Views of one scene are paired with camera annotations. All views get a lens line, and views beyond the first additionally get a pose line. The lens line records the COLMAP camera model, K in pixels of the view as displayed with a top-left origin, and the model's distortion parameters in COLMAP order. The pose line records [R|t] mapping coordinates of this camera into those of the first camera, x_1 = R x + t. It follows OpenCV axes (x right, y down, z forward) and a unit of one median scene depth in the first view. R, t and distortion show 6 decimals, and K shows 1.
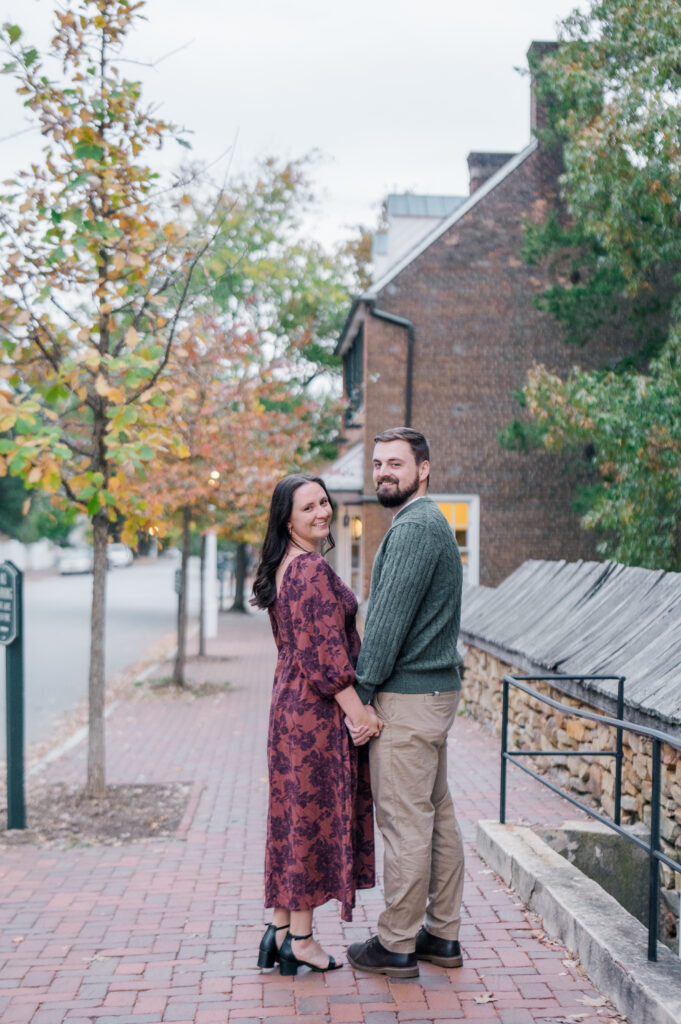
lens RADIAL K [[1515.0, 0, 340.5], [0, 1515.0, 512.0], [0, 0, 1]] dist [-0.010830, 0.054341]
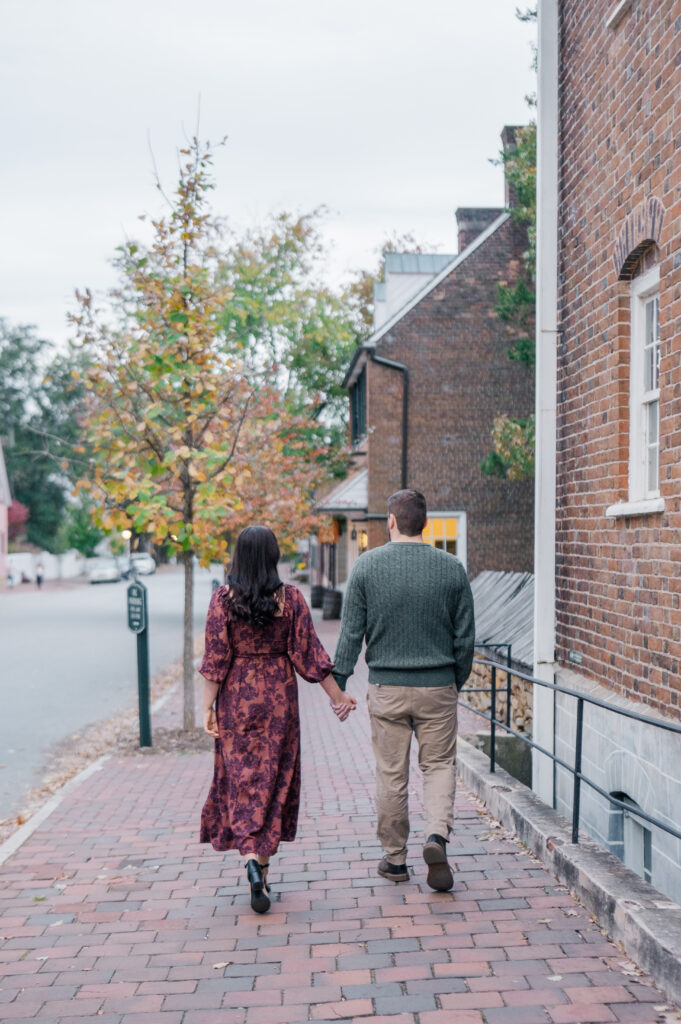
lens RADIAL K [[1515.0, 0, 340.5], [0, 1515.0, 512.0], [0, 0, 1]] dist [-0.010830, 0.054341]
pose [[0.999820, -0.017008, -0.008381, 0.004909], [0.016995, 0.999854, -0.001628, -0.014675], [0.008407, 0.001486, 0.999964, -0.255783]]
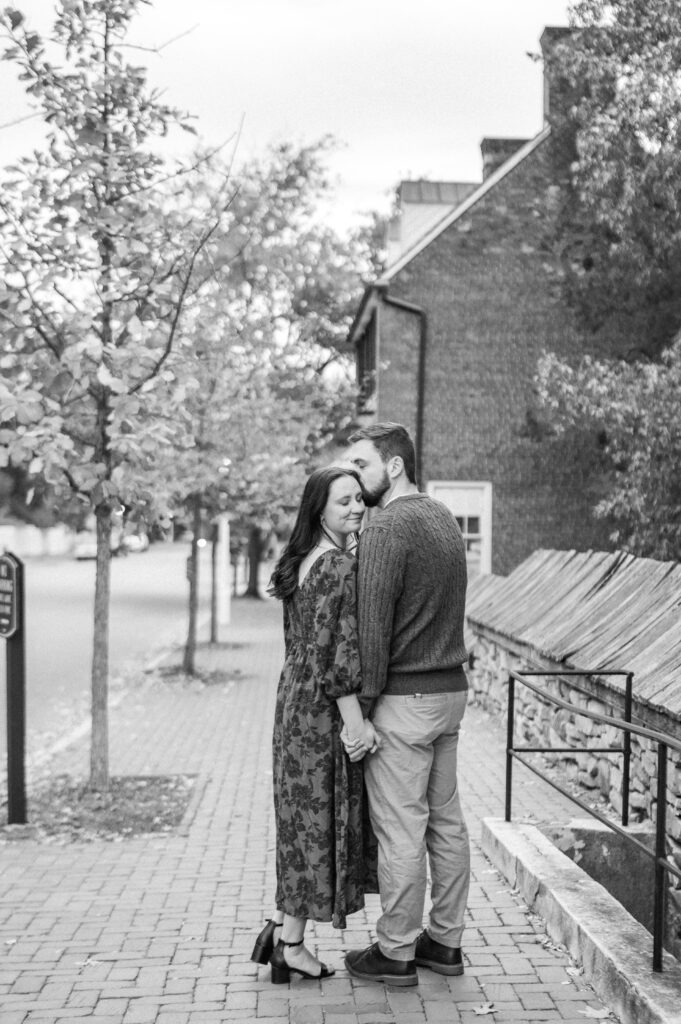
lens RADIAL K [[1505.2, 0, 339.3], [0, 1505.2, 504.8], [0, 0, 1]] dist [-0.021494, 0.044849]
pose [[0.999938, 0.000970, -0.011076, 0.002962], [-0.000911, 0.999985, 0.005331, -0.001796], [0.011081, -0.005320, 0.999924, 0.008785]]
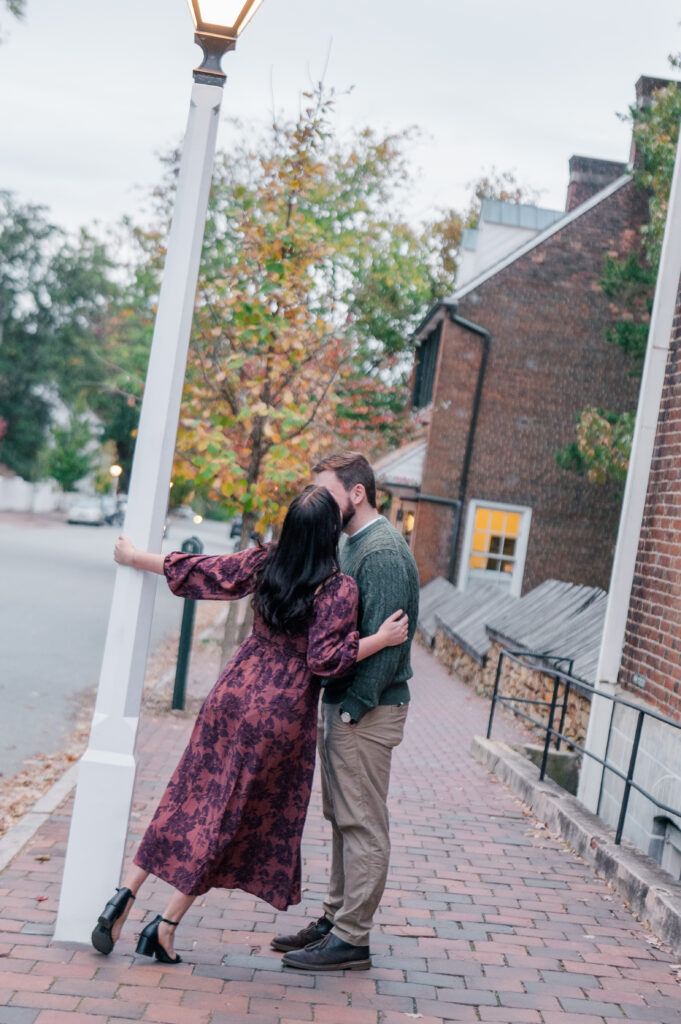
lens RADIAL K [[1877.7, 0, 376.6], [0, 1877.7, 454.7], [0, 0, 1]] dist [-0.014092, 0.131133]
pose [[0.991307, 0.131480, -0.004950, -0.015683], [-0.131541, 0.991194, -0.015235, -0.019014], [0.002903, 0.015754, 0.999872, -0.378296]]
